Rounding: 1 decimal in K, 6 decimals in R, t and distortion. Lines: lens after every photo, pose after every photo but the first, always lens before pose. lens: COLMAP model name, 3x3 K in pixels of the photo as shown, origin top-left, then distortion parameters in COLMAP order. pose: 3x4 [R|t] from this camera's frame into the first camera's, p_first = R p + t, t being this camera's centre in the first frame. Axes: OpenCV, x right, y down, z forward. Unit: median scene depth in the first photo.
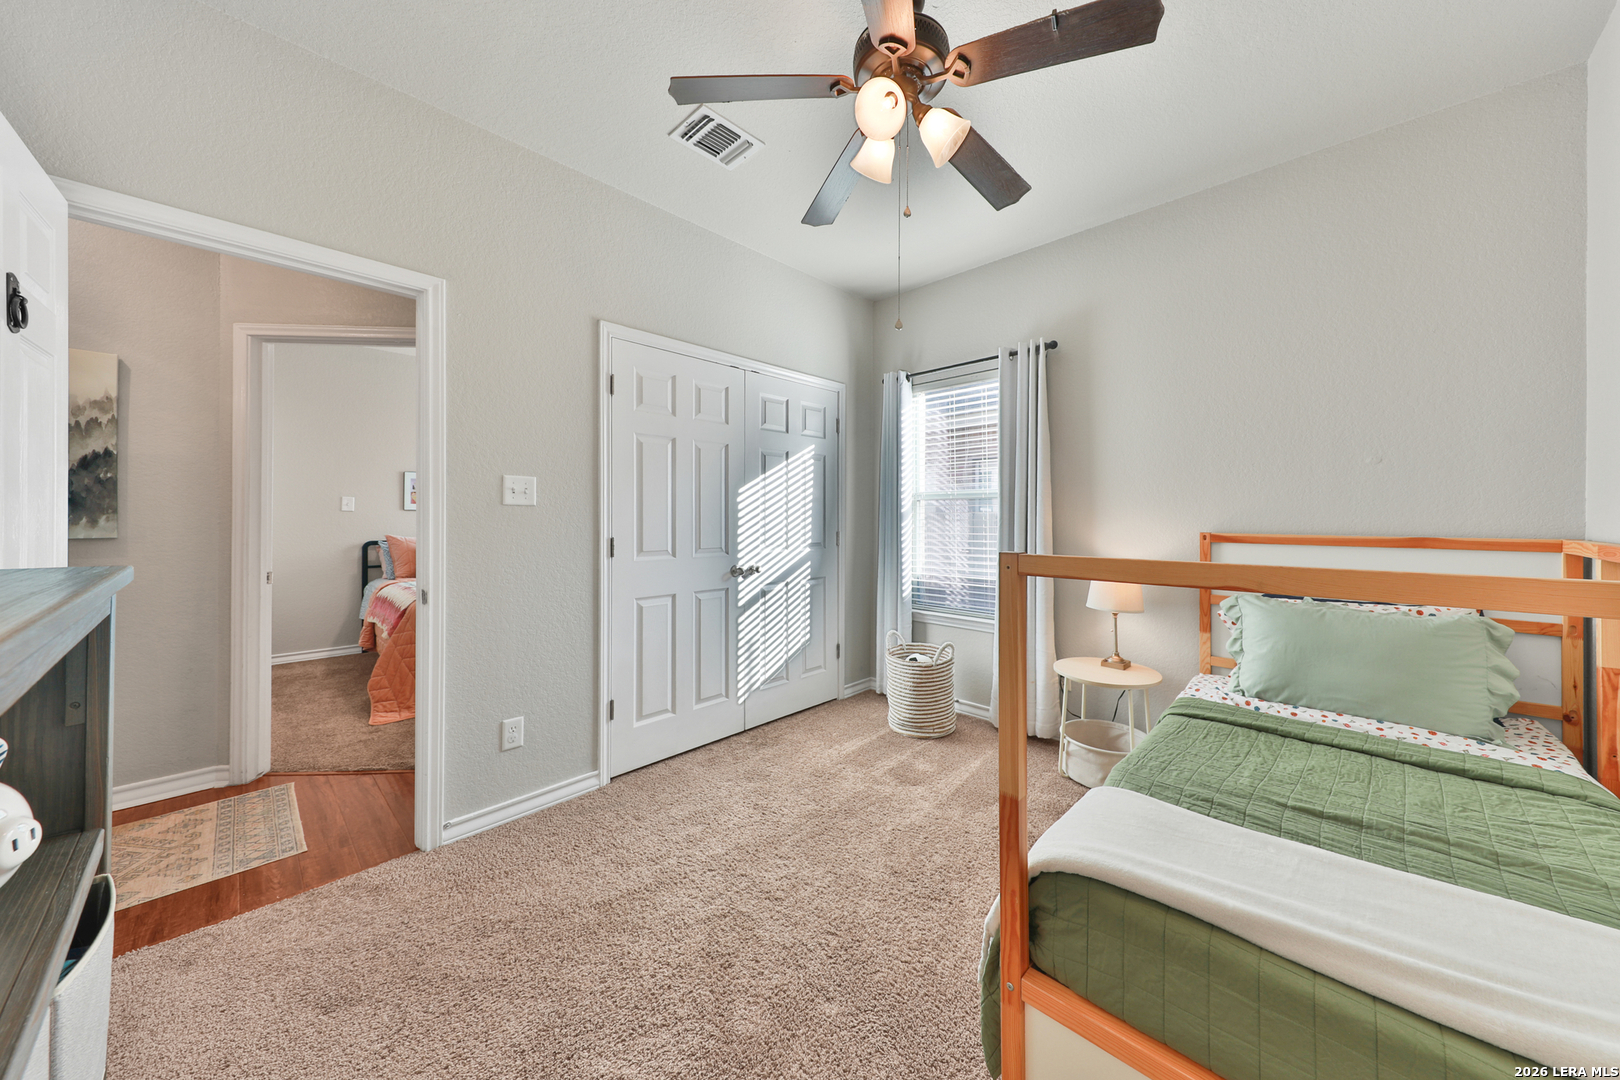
lens RADIAL K [[556.4, 0, 859.9], [0, 556.4, 514.8], [0, 0, 1]] dist [0.009055, -0.000014]
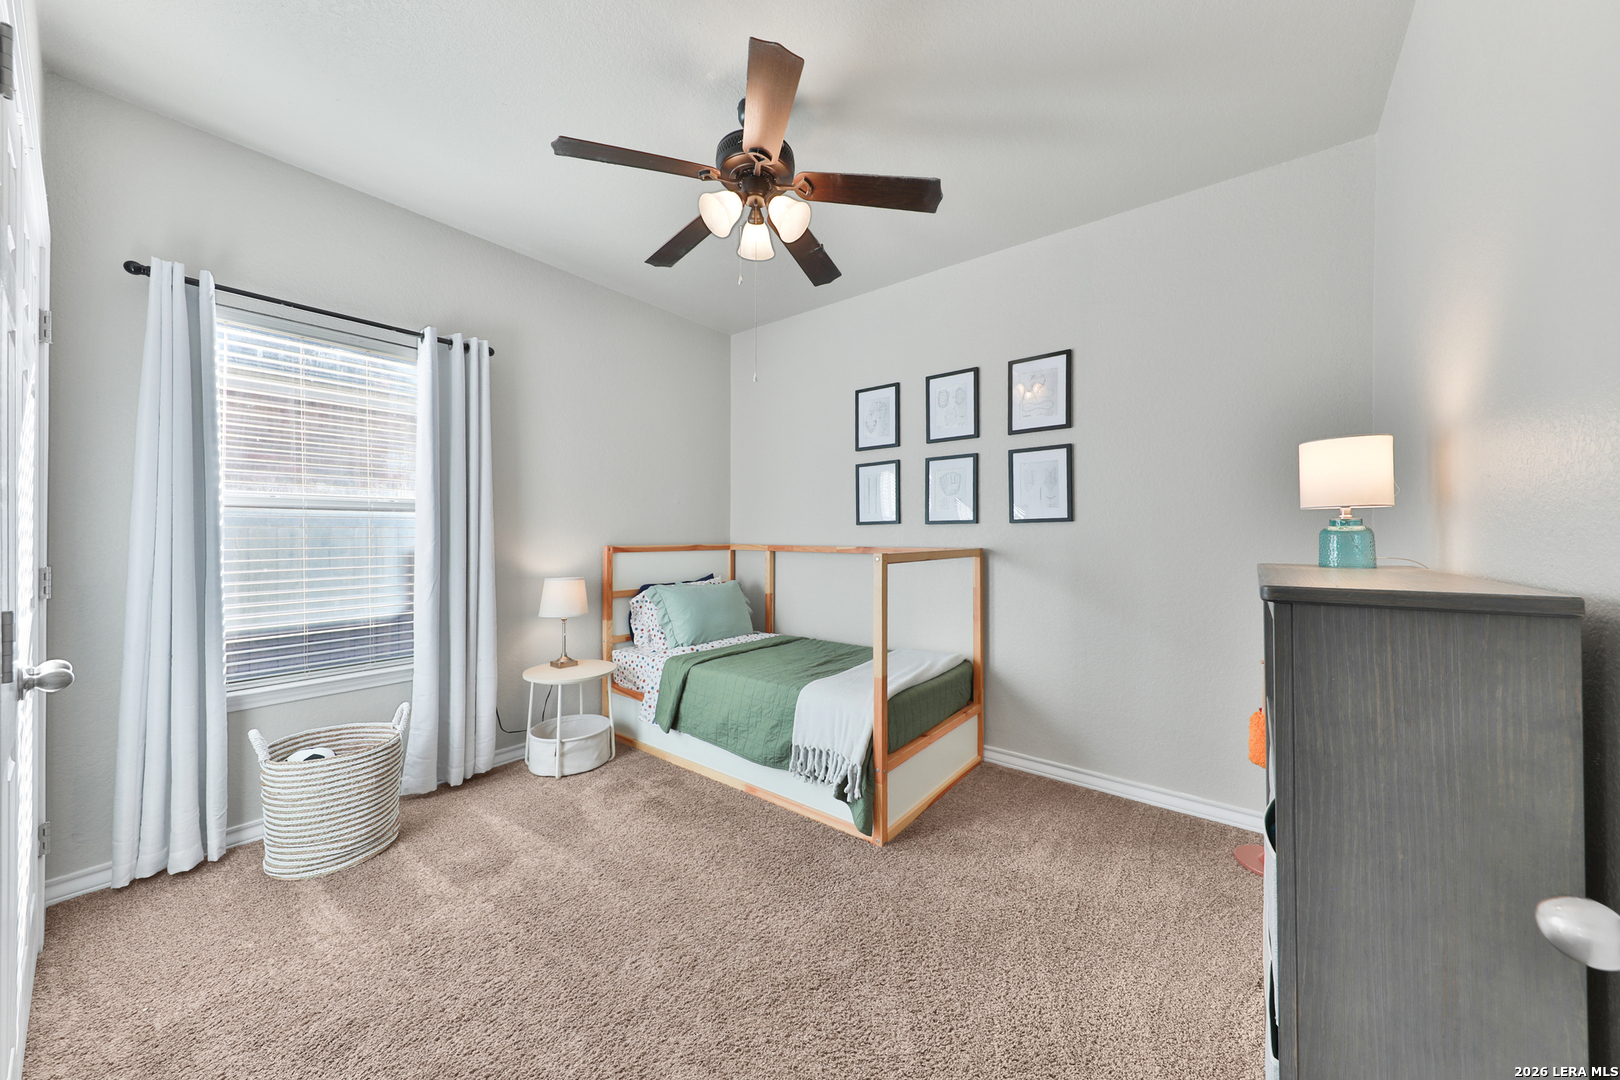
lens RADIAL K [[550.6, 0, 810.8], [0, 550.6, 531.8], [0, 0, 1]] dist [0.000303, -0.000014]
pose [[-0.060849, 0.003202, 0.998142, -0.692079], [-0.003418, 0.999988, -0.003416, 0.001989], [-0.998141, -0.003619, -0.060837, 0.577874]]
